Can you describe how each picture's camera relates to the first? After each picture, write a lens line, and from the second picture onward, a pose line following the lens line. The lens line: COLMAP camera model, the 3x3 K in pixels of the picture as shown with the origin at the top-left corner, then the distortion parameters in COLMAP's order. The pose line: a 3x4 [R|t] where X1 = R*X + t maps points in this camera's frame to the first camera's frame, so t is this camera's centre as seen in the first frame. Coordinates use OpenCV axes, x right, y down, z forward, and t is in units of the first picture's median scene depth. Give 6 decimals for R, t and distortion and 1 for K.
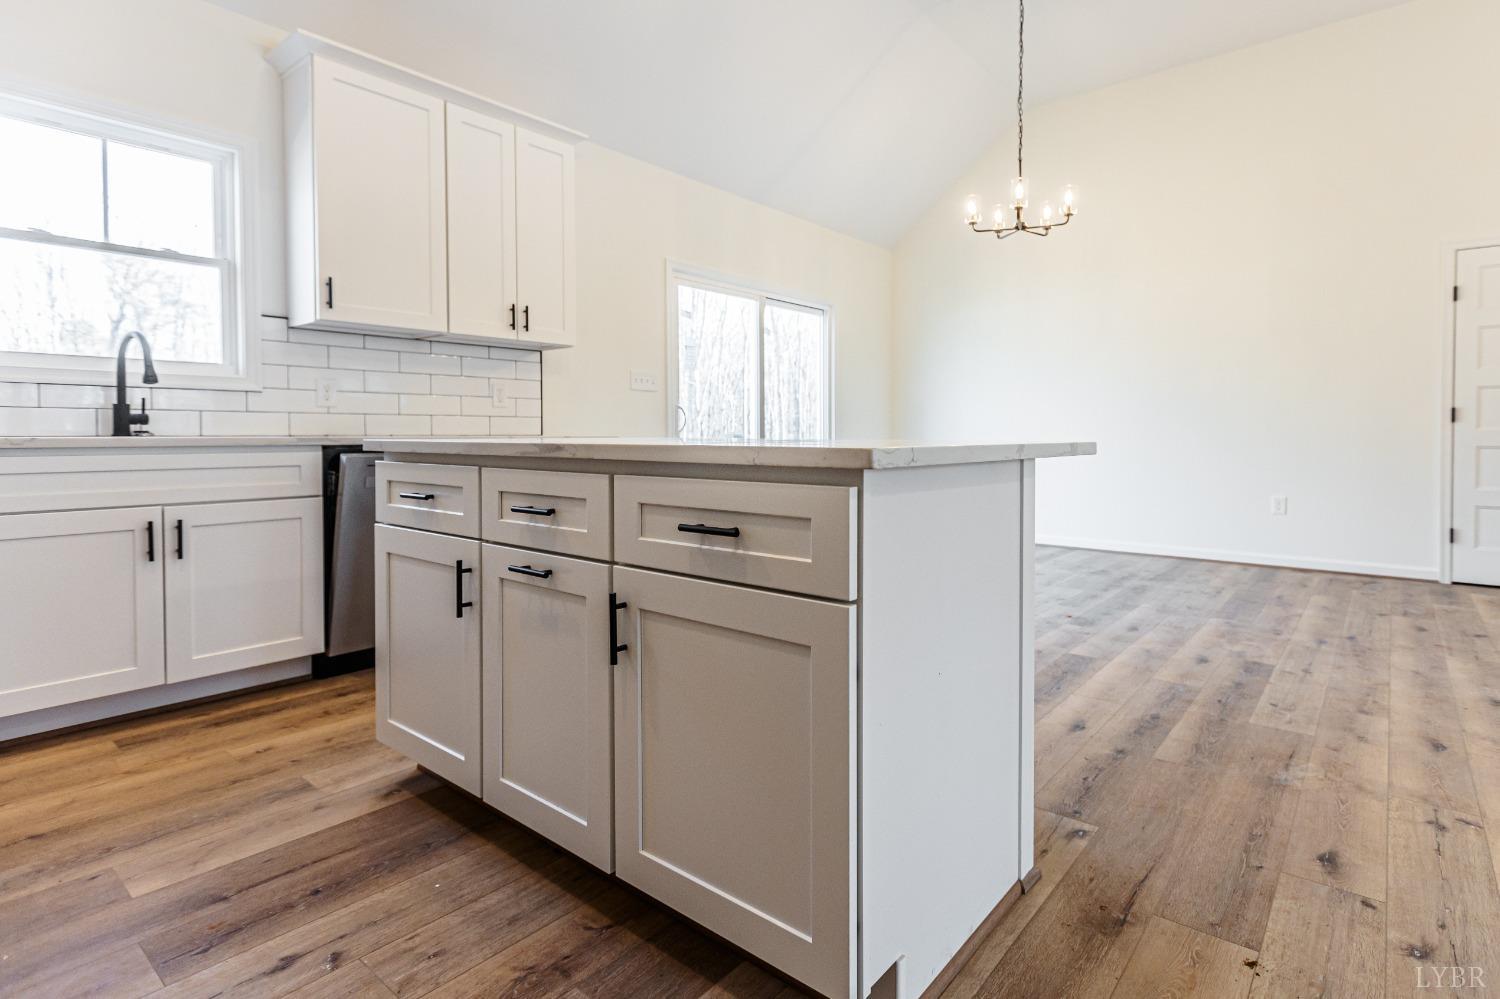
lens RADIAL K [[753.1, 0, 802.9], [0, 753.1, 447.8], [0, 0, 1]] dist [0.008941, -0.003463]
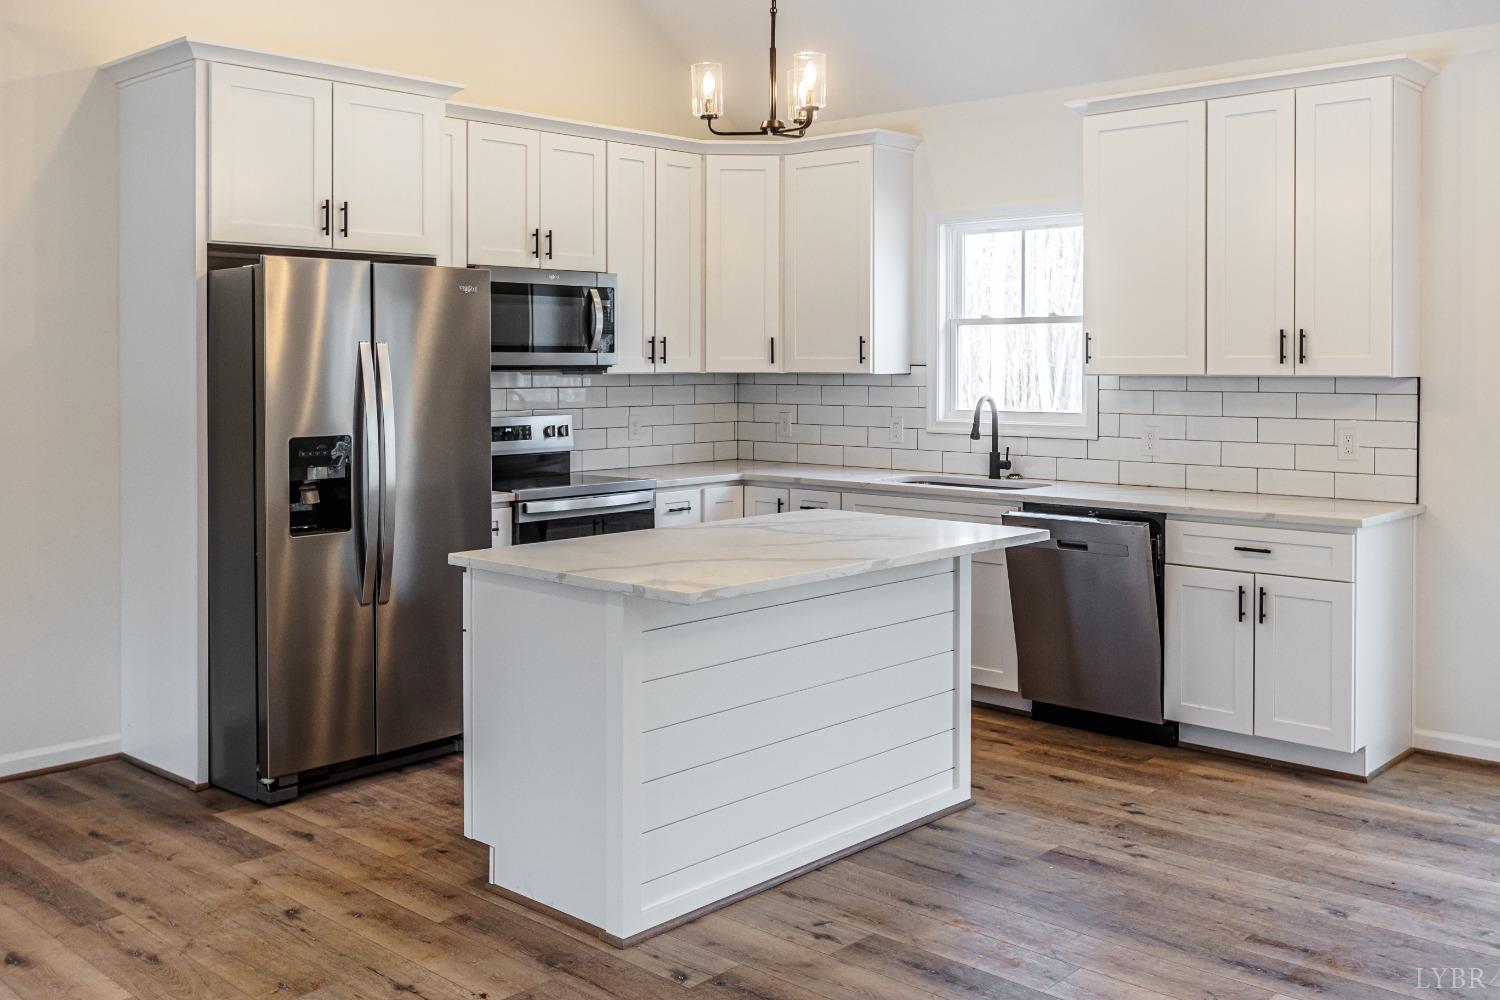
lens RADIAL K [[1407.9, 0, 747.2], [0, 1407.9, 369.2], [0, 0, 1]] dist [-0.006323, 0.000000]
pose [[-0.086206, 0.005775, -0.996261, 1.836807], [-0.020242, 0.999767, 0.007547, -0.260628], [0.996072, 0.020817, -0.086069, 1.019019]]
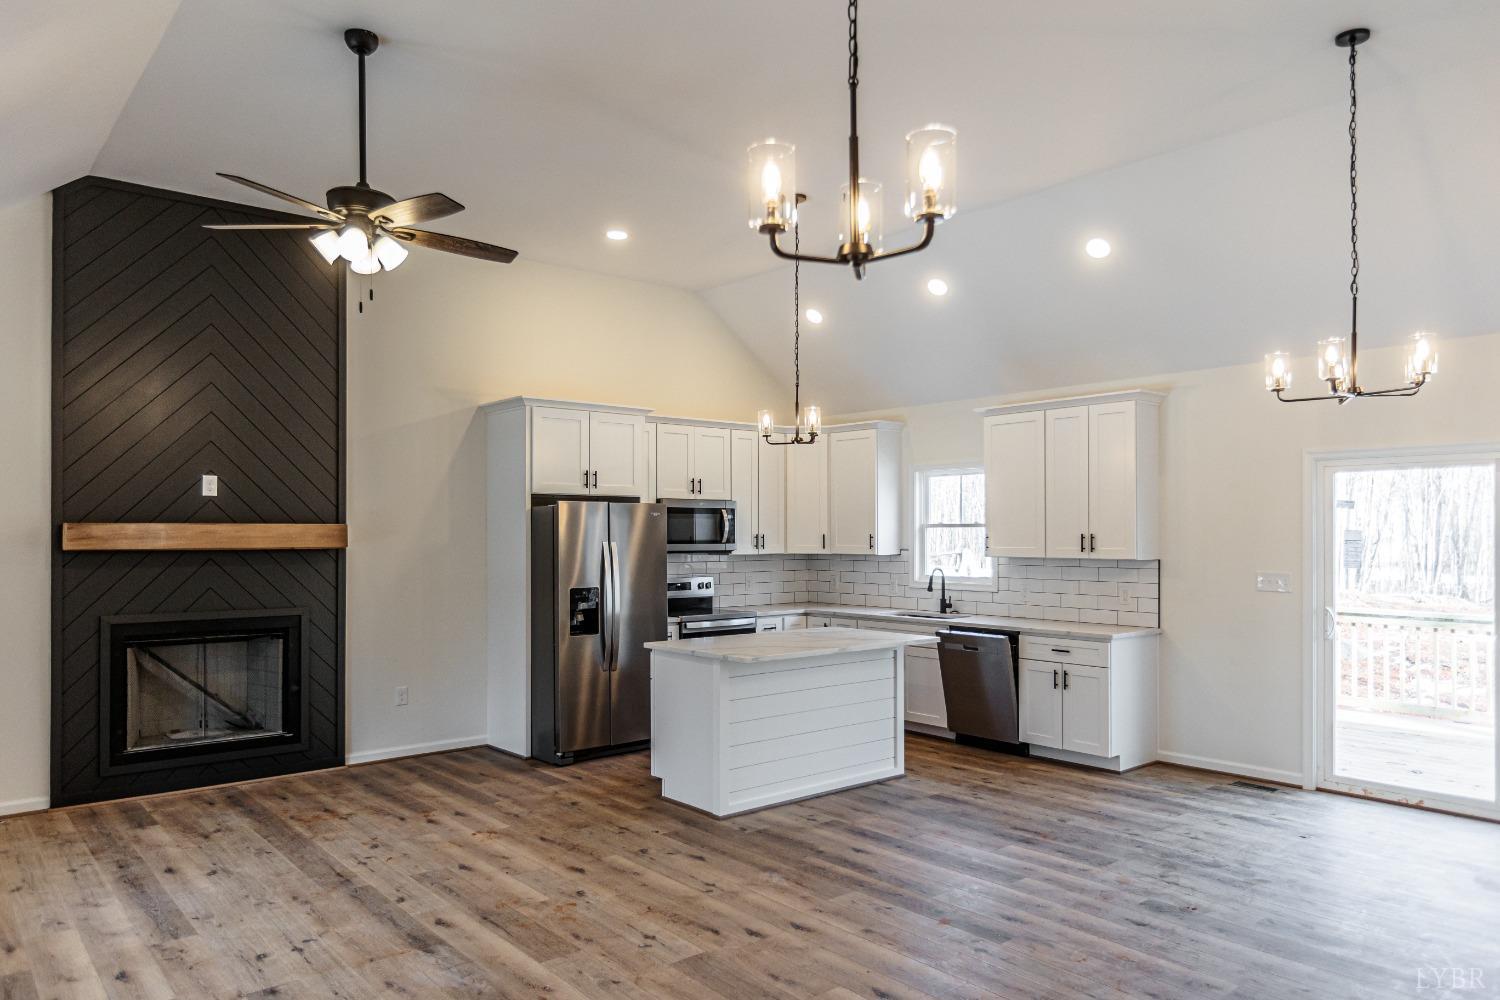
lens RADIAL K [[998.7, 0, 733.0], [0, 998.7, 527.0], [0, 0, 1]] dist [-0.002120, -0.000979]
pose [[-0.216497, -0.006872, -0.976259, 2.730191], [-0.018826, 0.999819, -0.002863, -0.321114], [0.976102, 0.017759, -0.216587, 1.324121]]
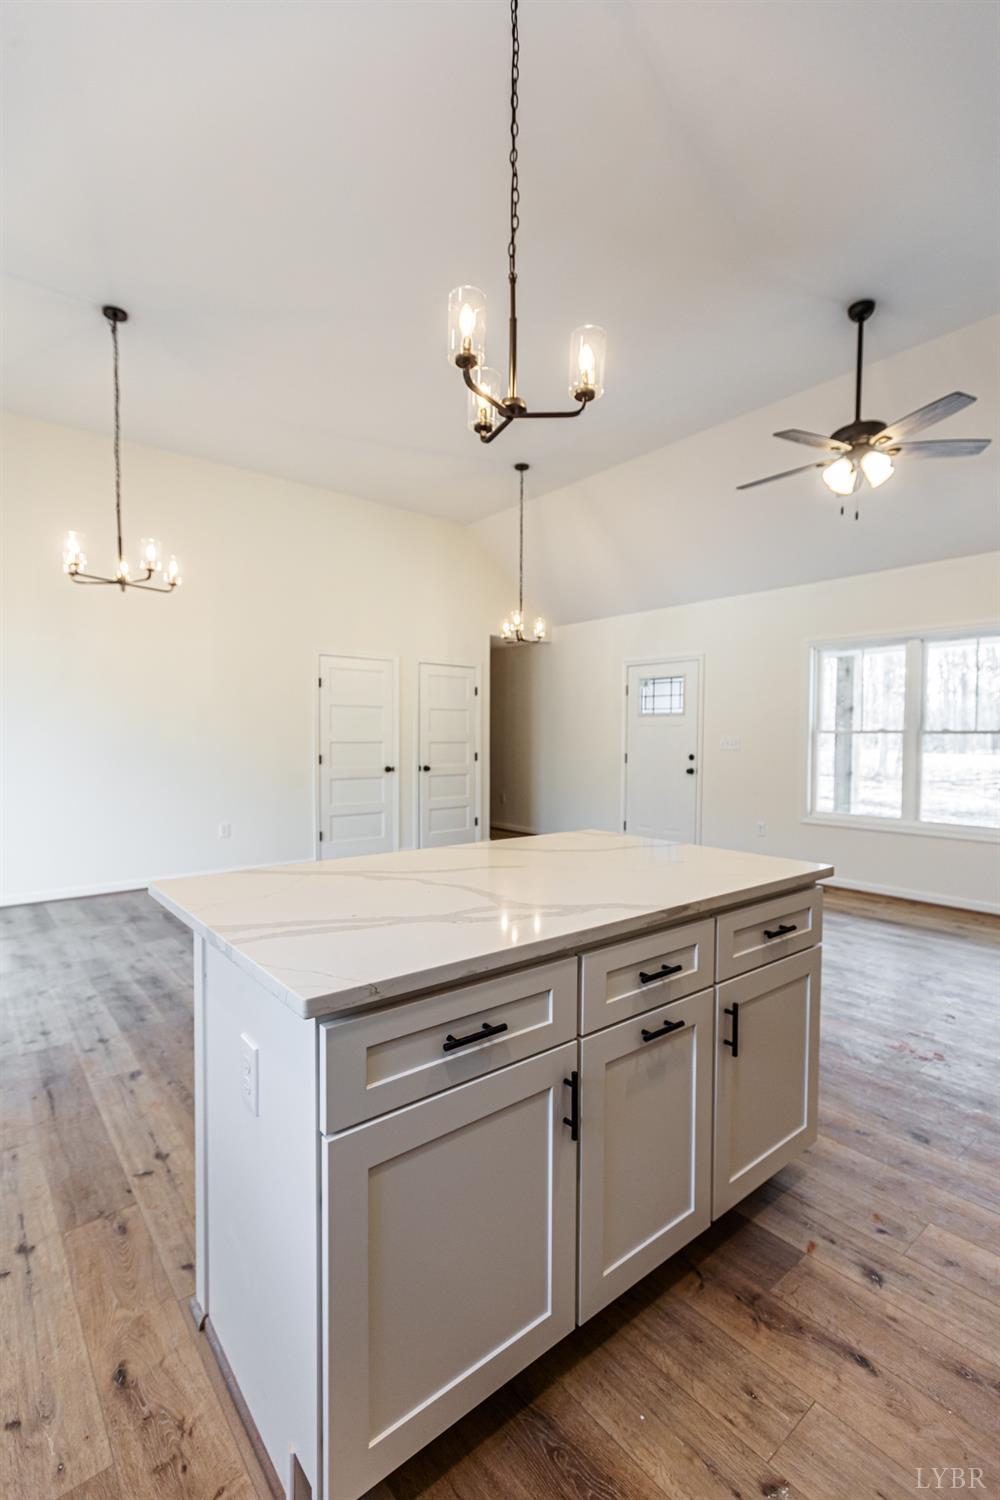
lens RADIAL K [[684.5, 0, 492.9], [0, 684.5, 752.9], [0, 0, 1]] dist [0.005716, -0.002283]
pose [[0.222621, -0.026460, 0.974546, -0.957562], [0.016302, 0.999593, 0.023416, -0.181544], [-0.974769, 0.010674, 0.222962, 0.715757]]
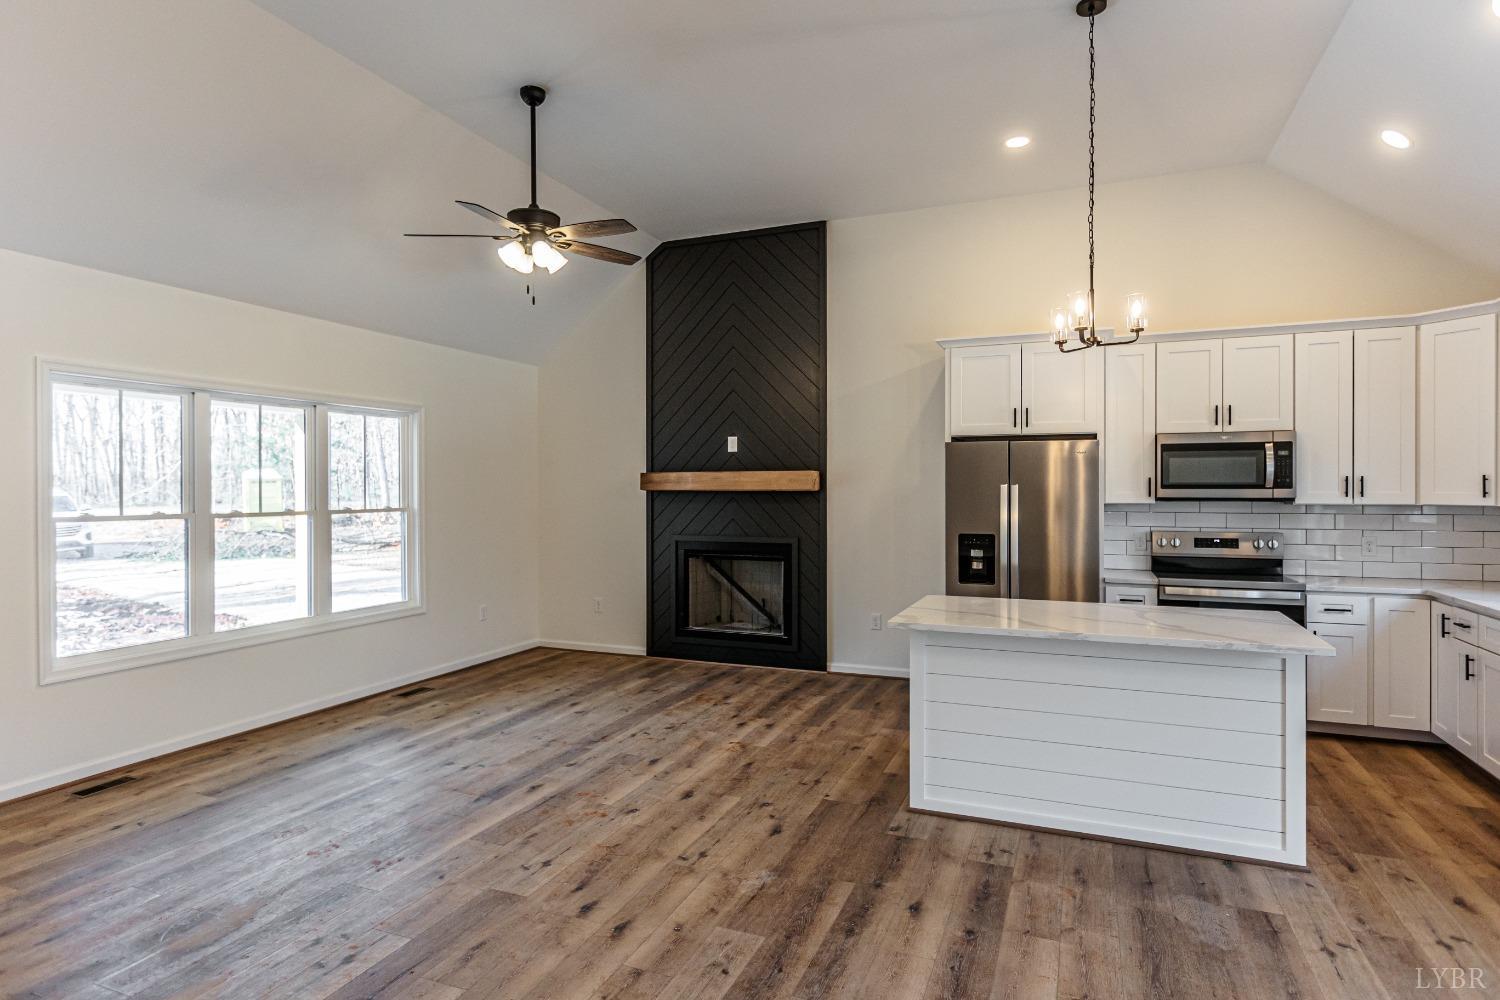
lens RADIAL K [[807.5, 0, 744.7], [0, 807.5, 494.8], [0, 0, 1]] dist [0.003526, -0.001728]
pose [[-0.963463, 0.000566, -0.267840, 1.036309], [-0.005920, 0.999708, 0.023410, -0.295462], [0.267775, 0.024140, -0.963179, 2.312803]]
